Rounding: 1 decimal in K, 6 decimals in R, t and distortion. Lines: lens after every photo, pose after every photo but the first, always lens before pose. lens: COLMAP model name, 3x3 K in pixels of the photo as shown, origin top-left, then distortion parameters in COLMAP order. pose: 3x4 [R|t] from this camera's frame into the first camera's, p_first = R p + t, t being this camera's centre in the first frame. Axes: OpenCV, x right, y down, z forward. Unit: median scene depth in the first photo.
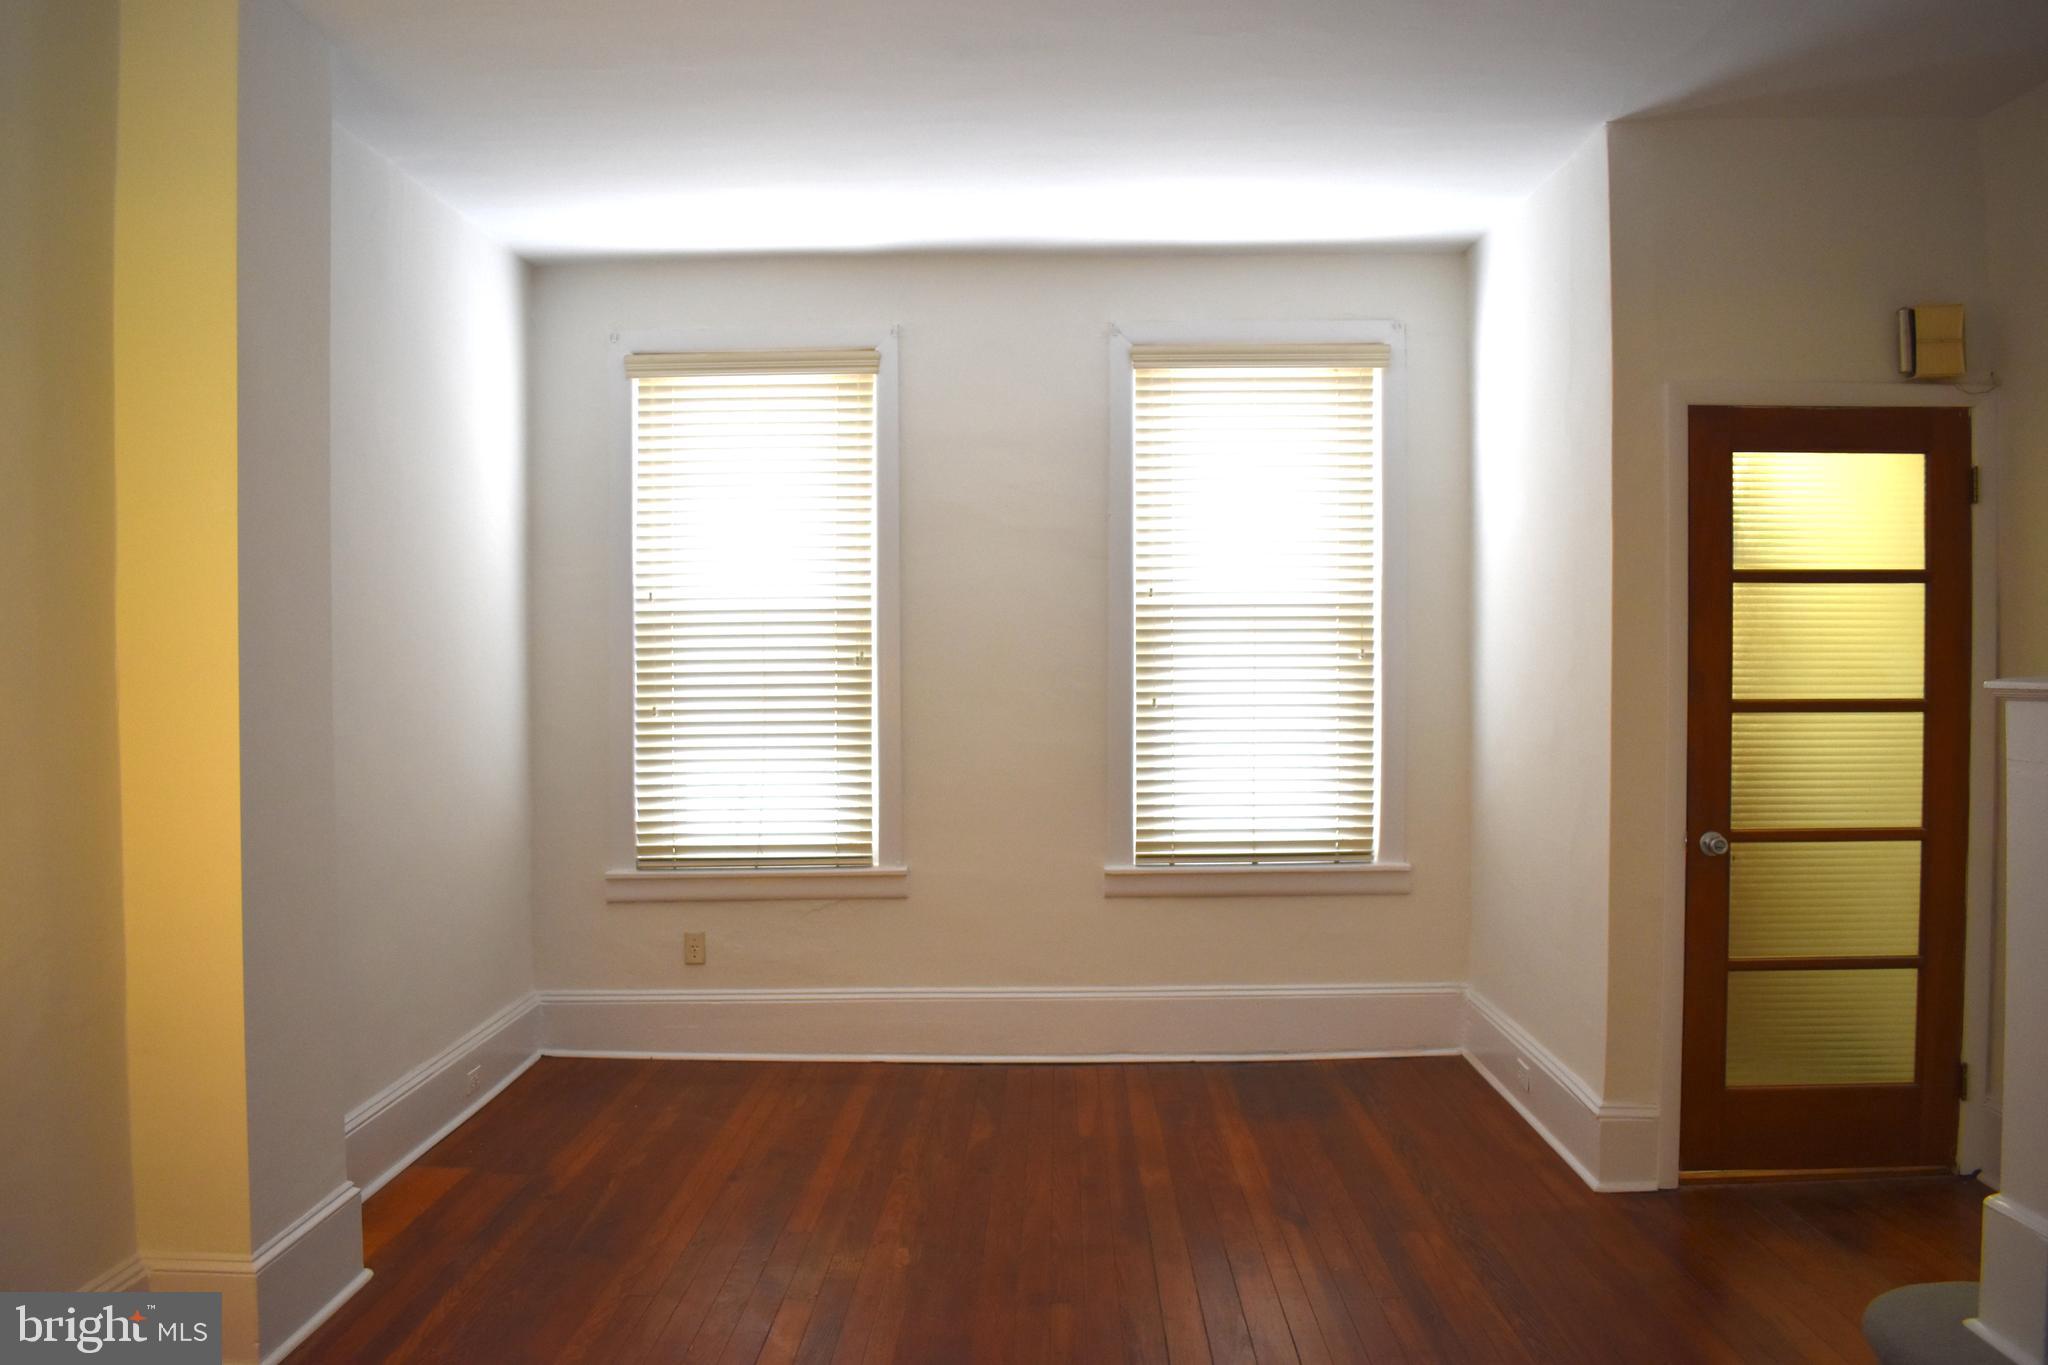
lens RADIAL K [[1606.5, 0, 1017.4], [0, 1606.5, 675.6], [0, 0, 1]] dist [-0.092626, 0.015320]
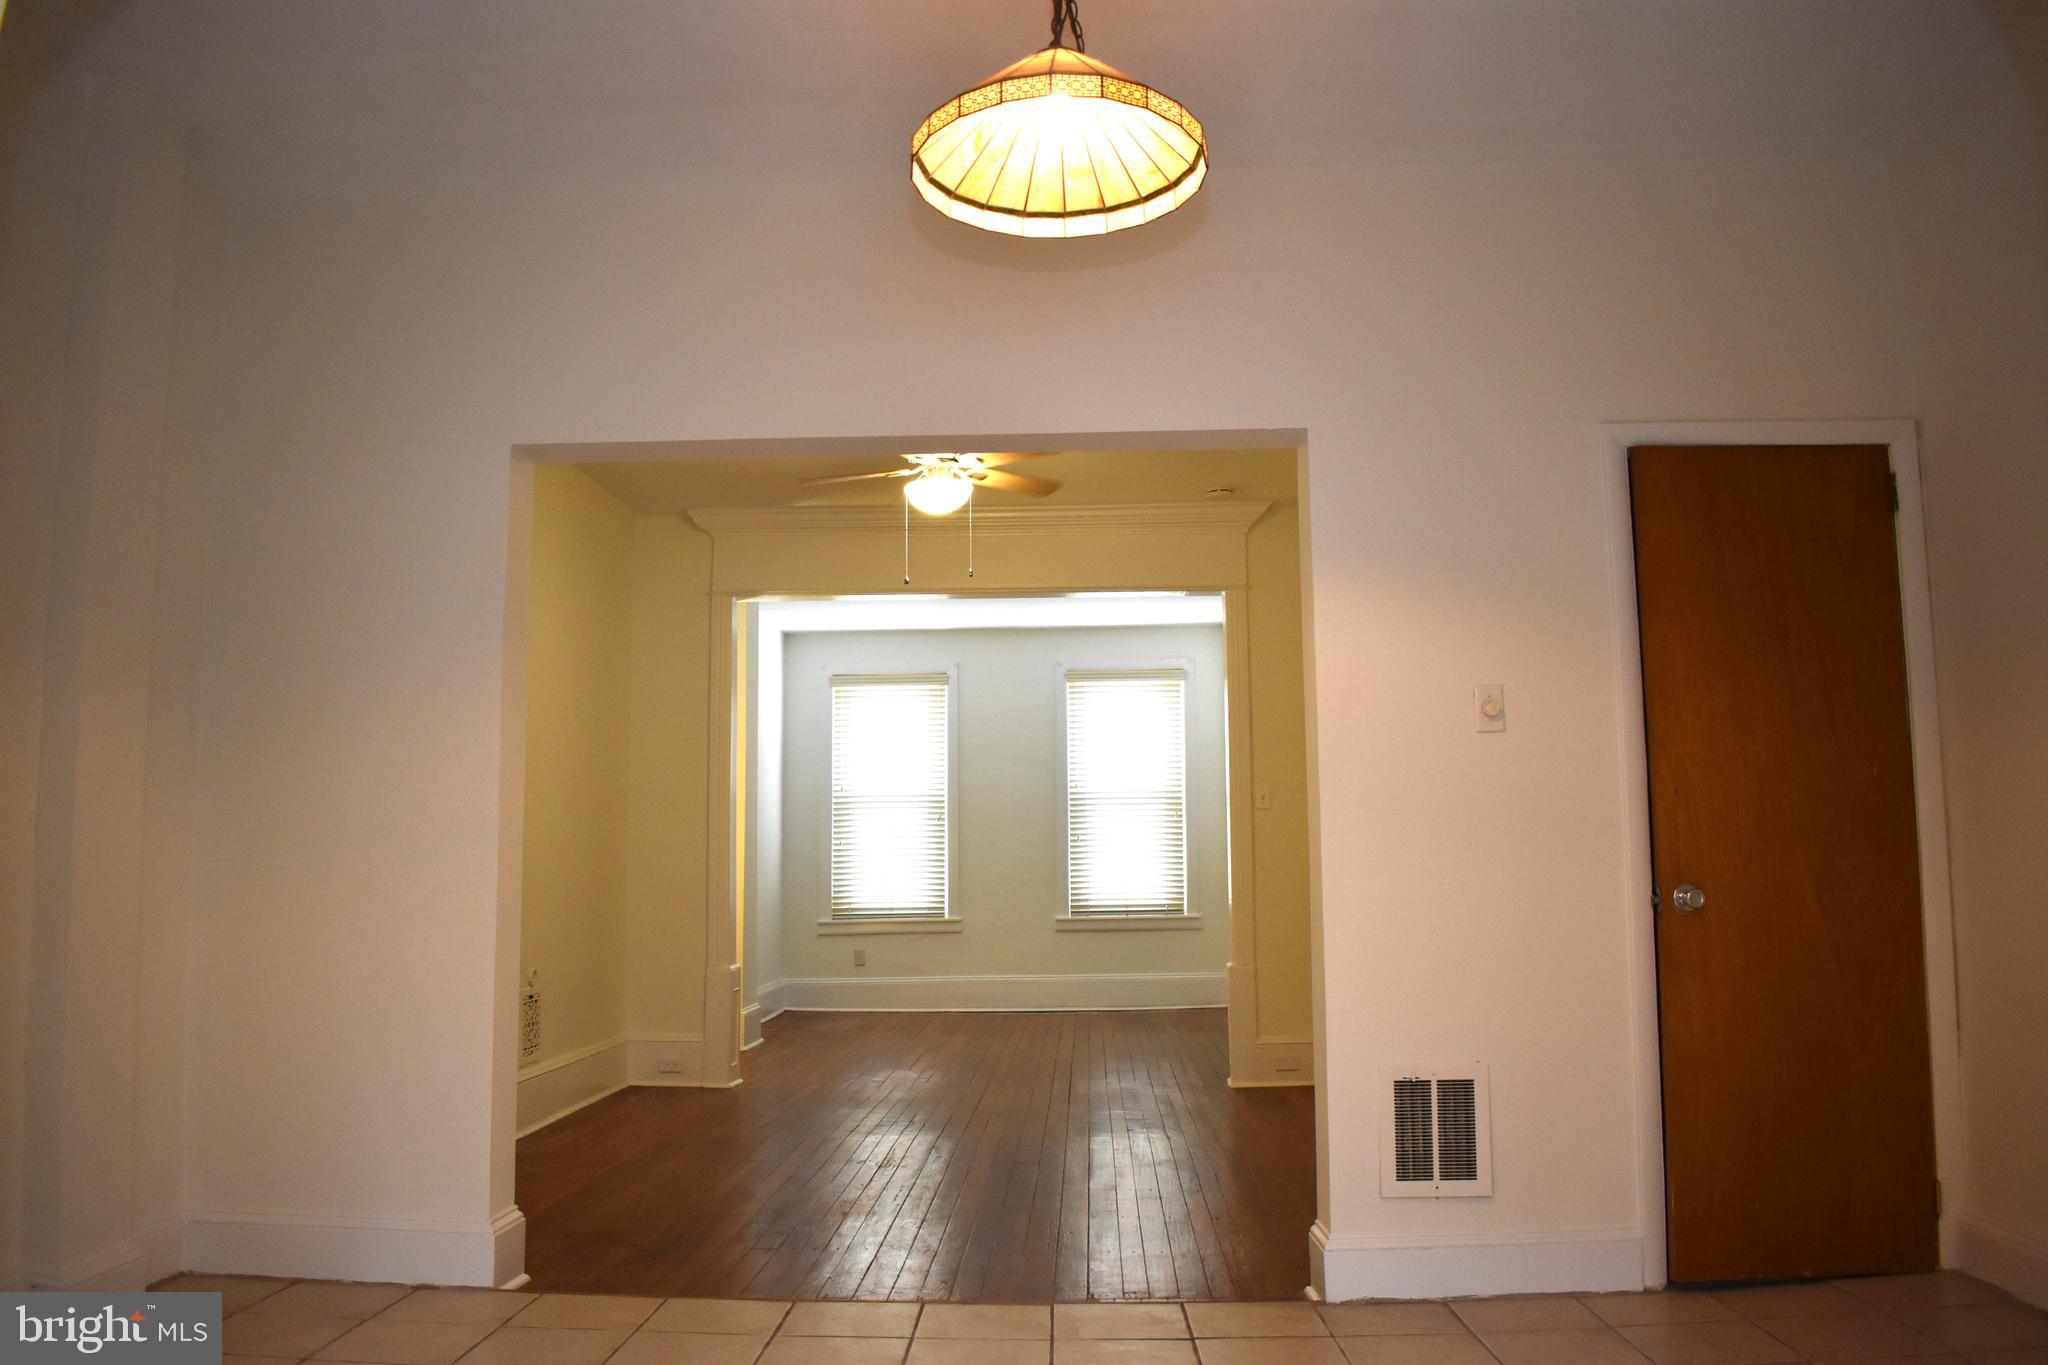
lens RADIAL K [[1597.5, 0, 1027.5], [0, 1597.5, 678.9], [0, 0, 1]] dist [-0.092133, 0.010665]
pose [[0.999908, -0.006019, -0.012117, 0.044996], [0.004317, 0.990719, -0.135859, 0.094293], [0.012822, 0.135795, 0.990654, -1.115614]]
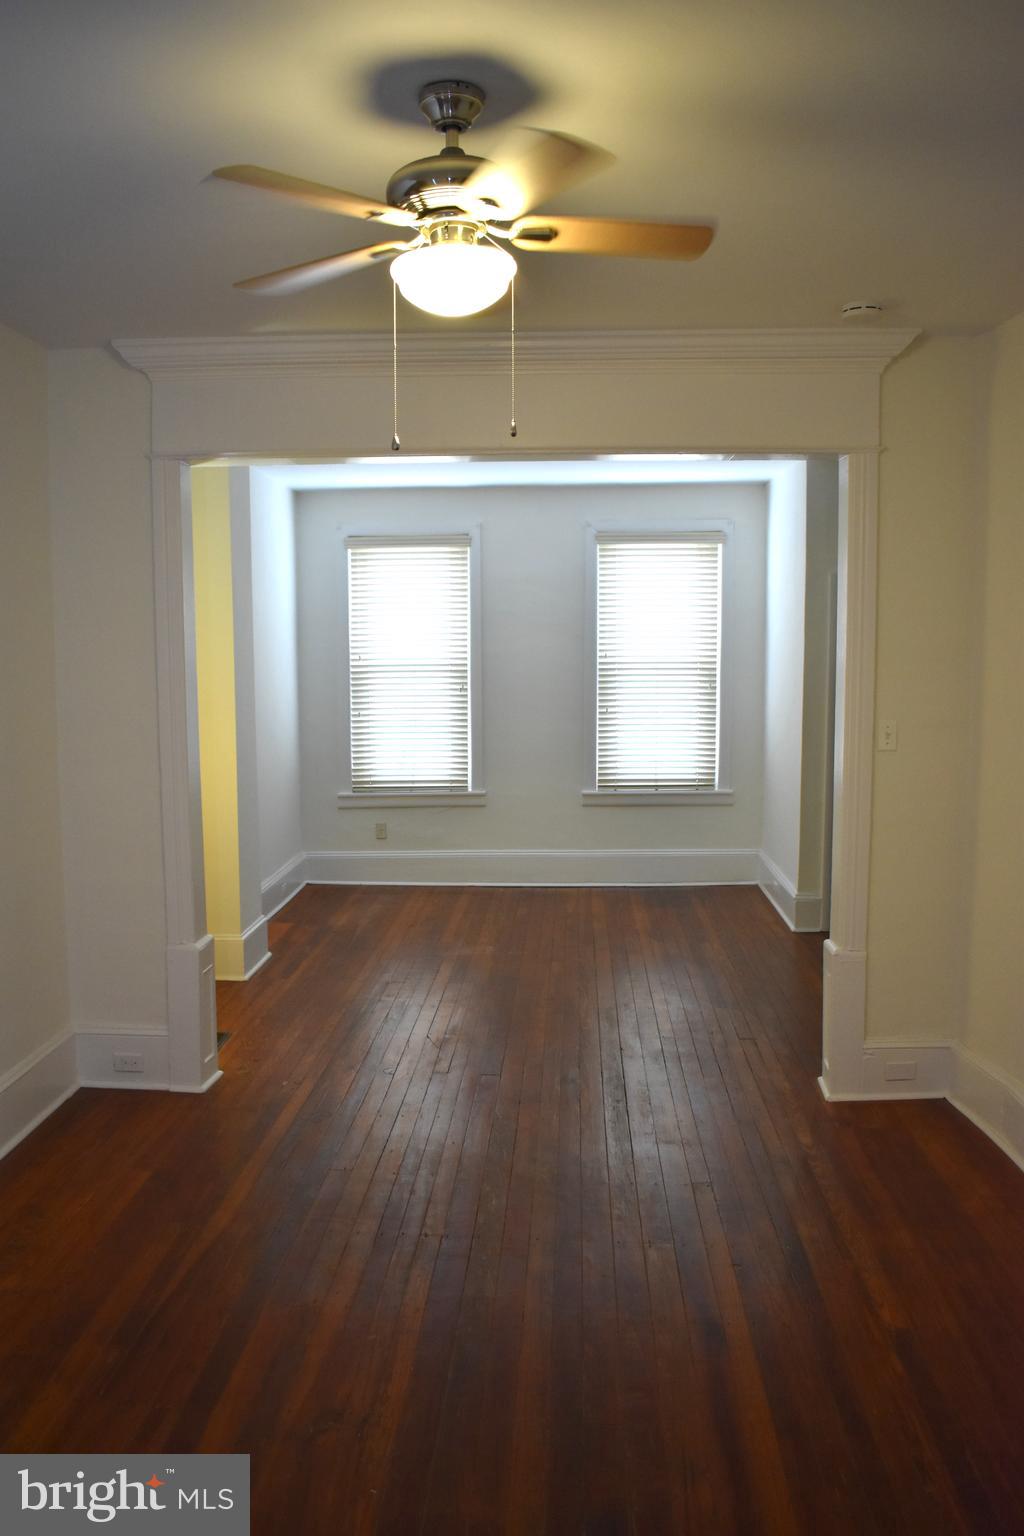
lens RADIAL K [[1176.1, 0, 515.0], [0, 1176.1, 767.1], [0, 0, 1]] dist [-0.088512, 0.002202]
pose [[0.999705, 0.002202, -0.024177, 0.004872], [-0.000162, 0.996460, 0.084069, -0.036825], [0.024276, -0.084040, 0.996167, -0.488420]]
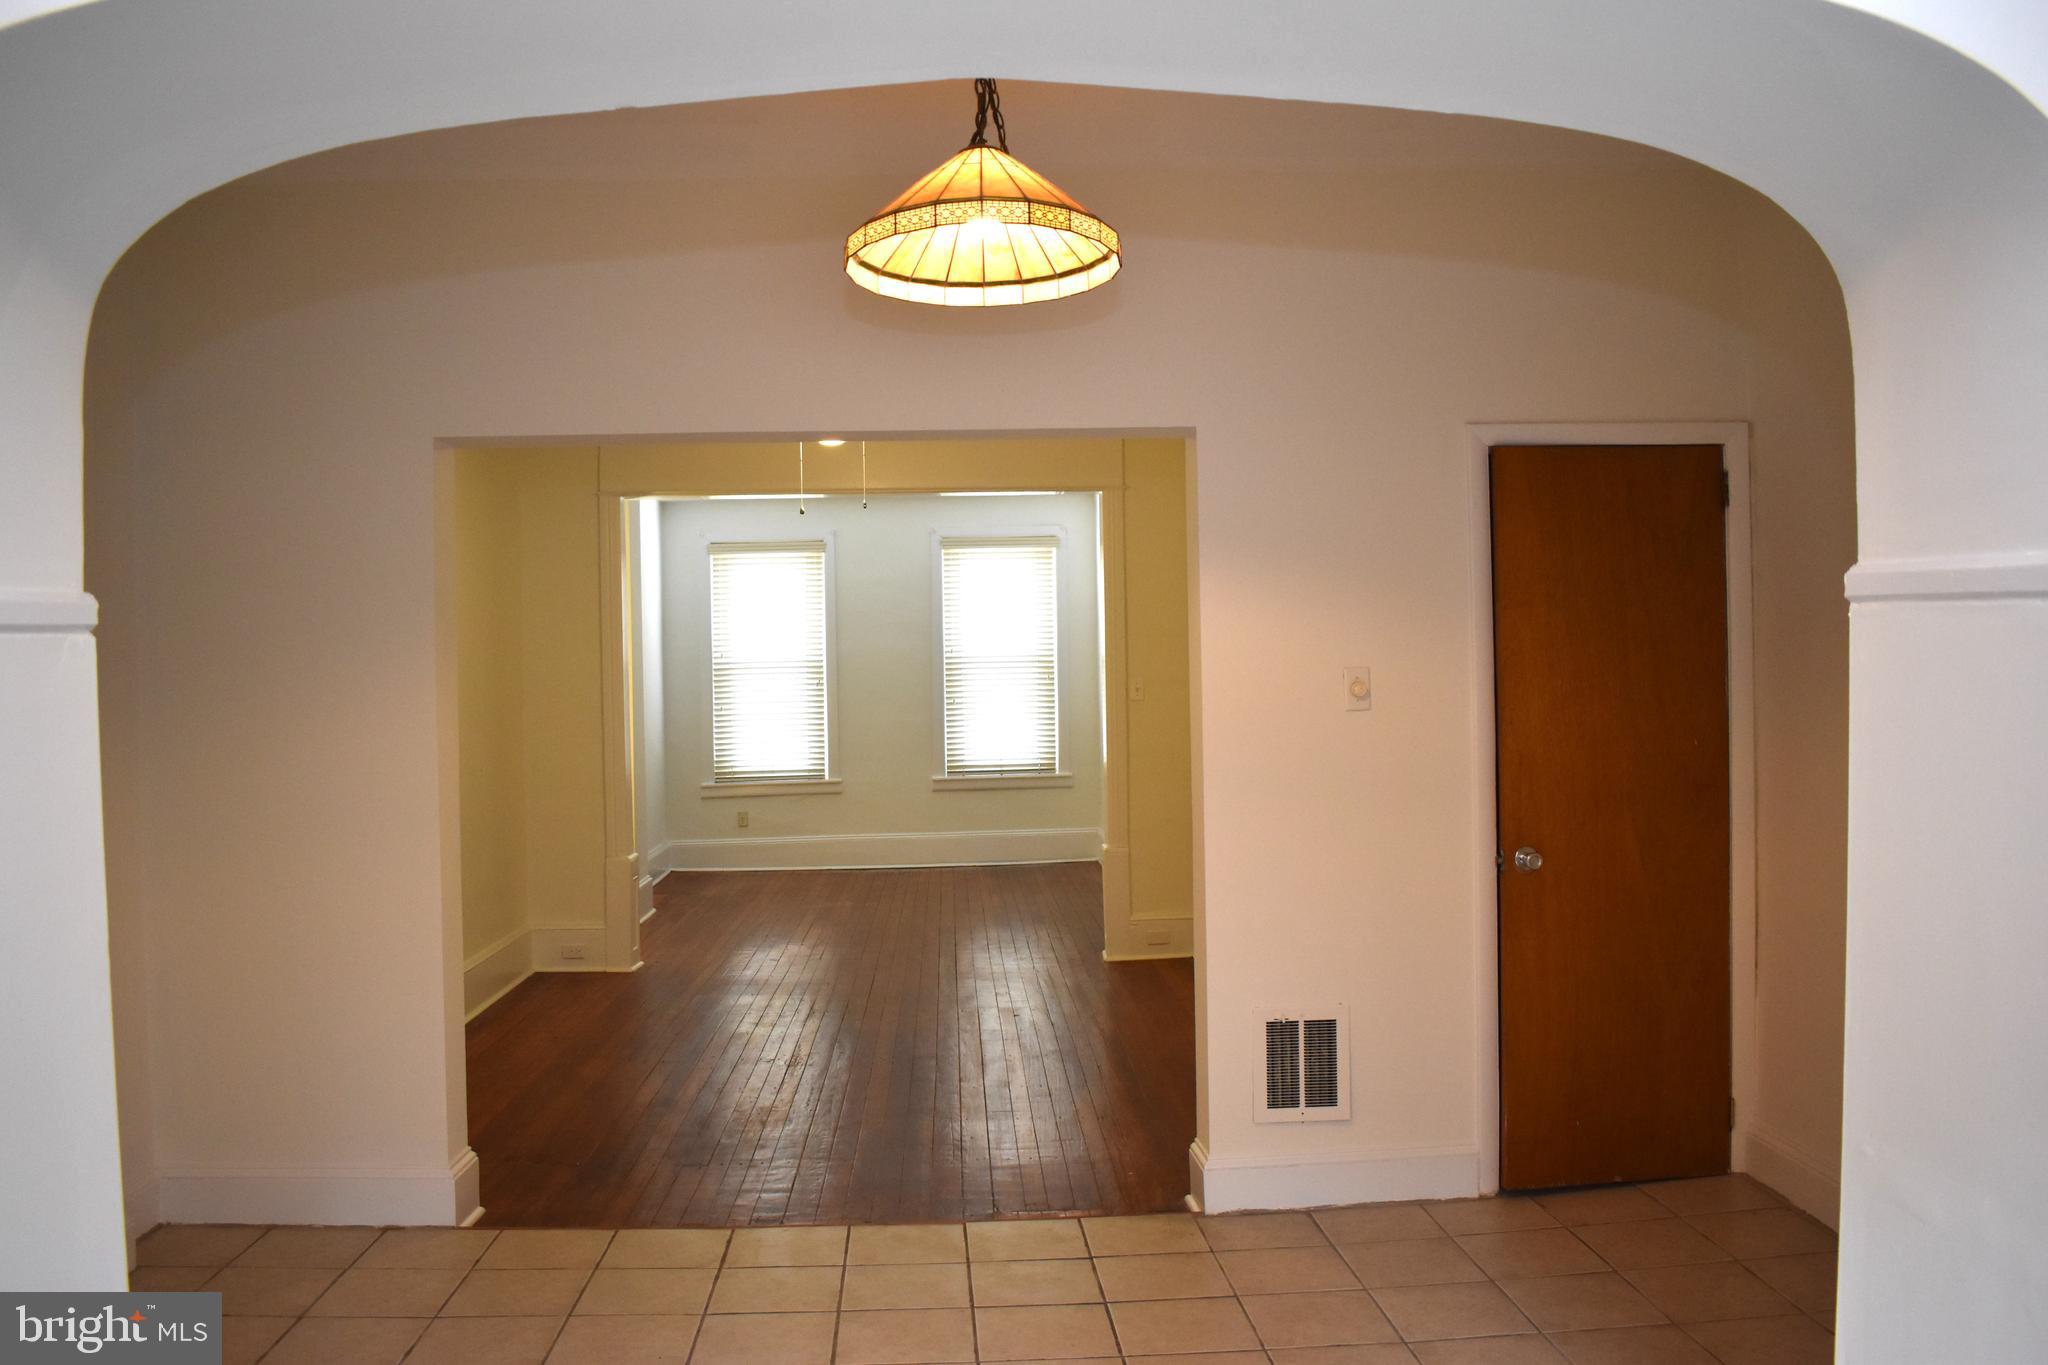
lens RADIAL K [[1596.2, 0, 1023.5], [0, 1596.2, 675.8], [0, 0, 1]] dist [-0.096170, 0.015593]
pose [[0.997259, -0.014026, 0.072651, 0.022400], [0.015099, 0.999785, -0.014234, 0.014365], [-0.072436, 0.015292, 0.997256, -1.177118]]
